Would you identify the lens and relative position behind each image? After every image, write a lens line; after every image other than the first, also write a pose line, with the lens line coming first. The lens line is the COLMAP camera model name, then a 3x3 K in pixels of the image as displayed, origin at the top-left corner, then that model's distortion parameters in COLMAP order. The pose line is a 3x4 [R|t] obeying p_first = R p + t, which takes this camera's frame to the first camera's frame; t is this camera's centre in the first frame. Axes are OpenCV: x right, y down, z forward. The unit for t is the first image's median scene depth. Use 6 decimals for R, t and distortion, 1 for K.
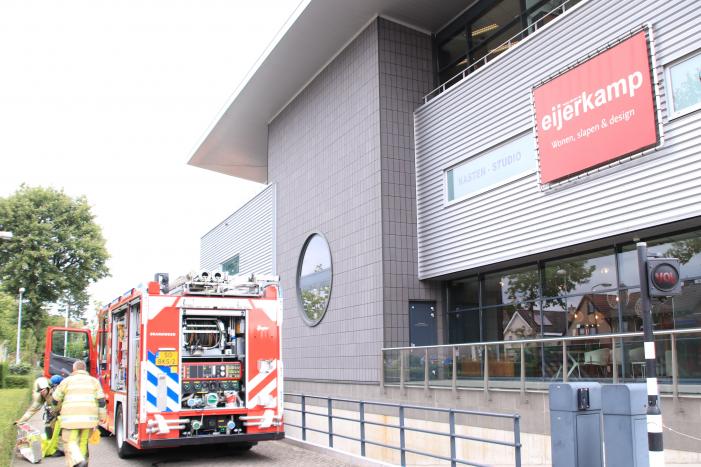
lens RADIAL K [[663.6, 0, 339.7], [0, 663.6, 236.1], [0, 0, 1]] dist [-0.114104, 0.010564]
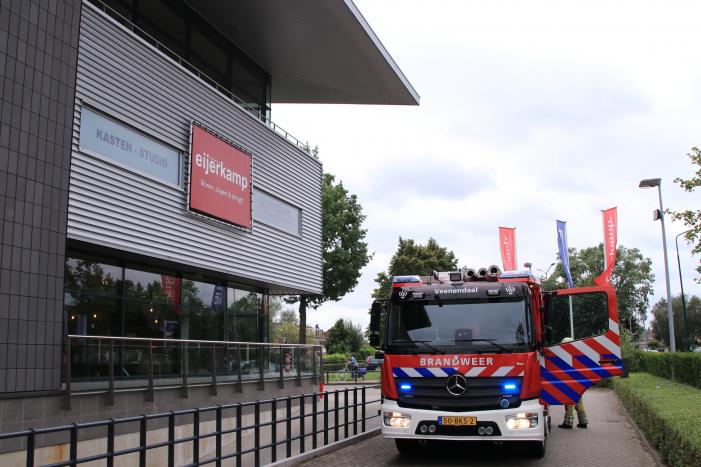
lens RADIAL K [[696.7, 0, 359.6], [0, 696.7, 260.3], [0, 0, 1]] dist [-0.134127, 0.005804]
pose [[-0.734074, 0.113226, 0.669563, -0.885056], [-0.106661, 0.954538, -0.278354, 0.392766], [-0.670640, -0.275749, -0.688625, 2.003954]]
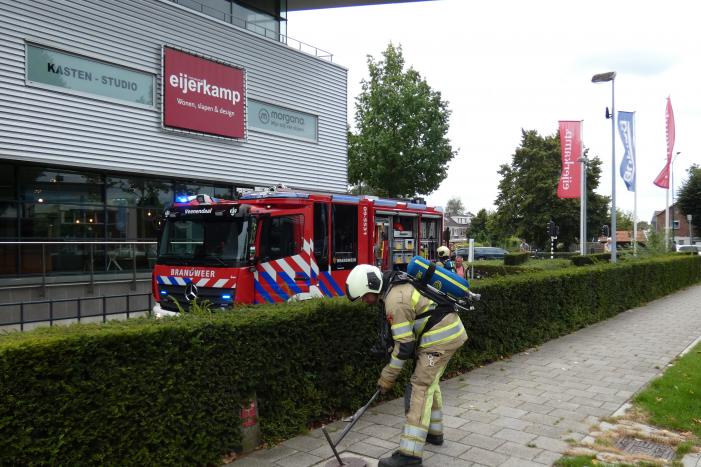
lens RADIAL K [[663.5, 0, 349.4], [0, 663.5, 248.1], [0, 0, 1]] dist [0.001649, -0.011641]
pose [[-0.502225, 0.001948, 0.864735, -1.280237], [-0.158806, 0.982782, -0.094446, 0.288690], [-0.850030, -0.184758, -0.493269, 1.613405]]
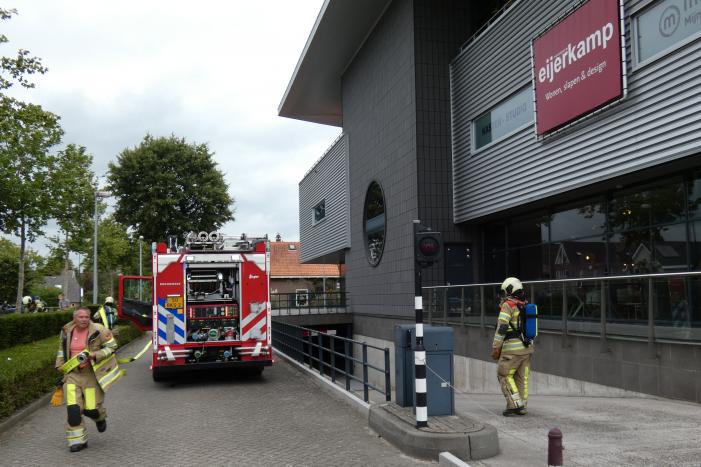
lens RADIAL K [[663.5, 0, 349.4], [0, 663.5, 248.1], [0, 0, 1]] dist [0.001649, -0.011641]
pose [[0.980220, -0.021355, -0.196755, 0.269815], [0.044463, 0.992510, 0.113785, -0.041728], [0.192851, -0.120282, 0.973828, -0.148226]]
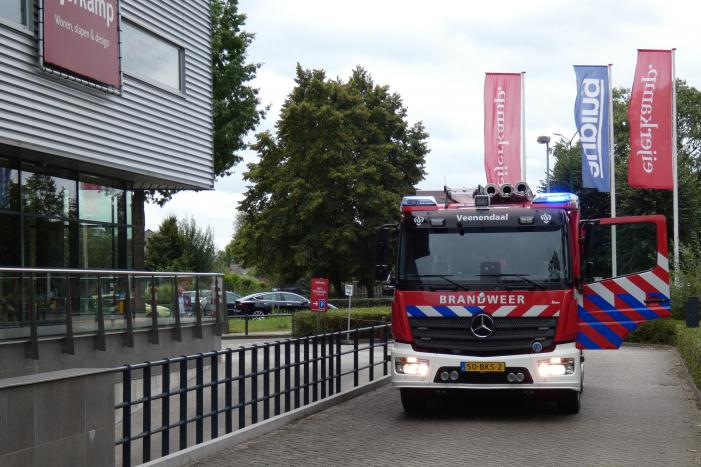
lens RADIAL K [[1463.6, 0, 393.9], [0, 1463.6, 253.3], [0, 0, 1]] dist [0.246165, -0.437009]
pose [[-0.826663, 0.032738, 0.561744, -1.171716], [-0.086757, 0.978953, -0.184725, 0.503557], [-0.555969, -0.201441, -0.806425, 2.588276]]
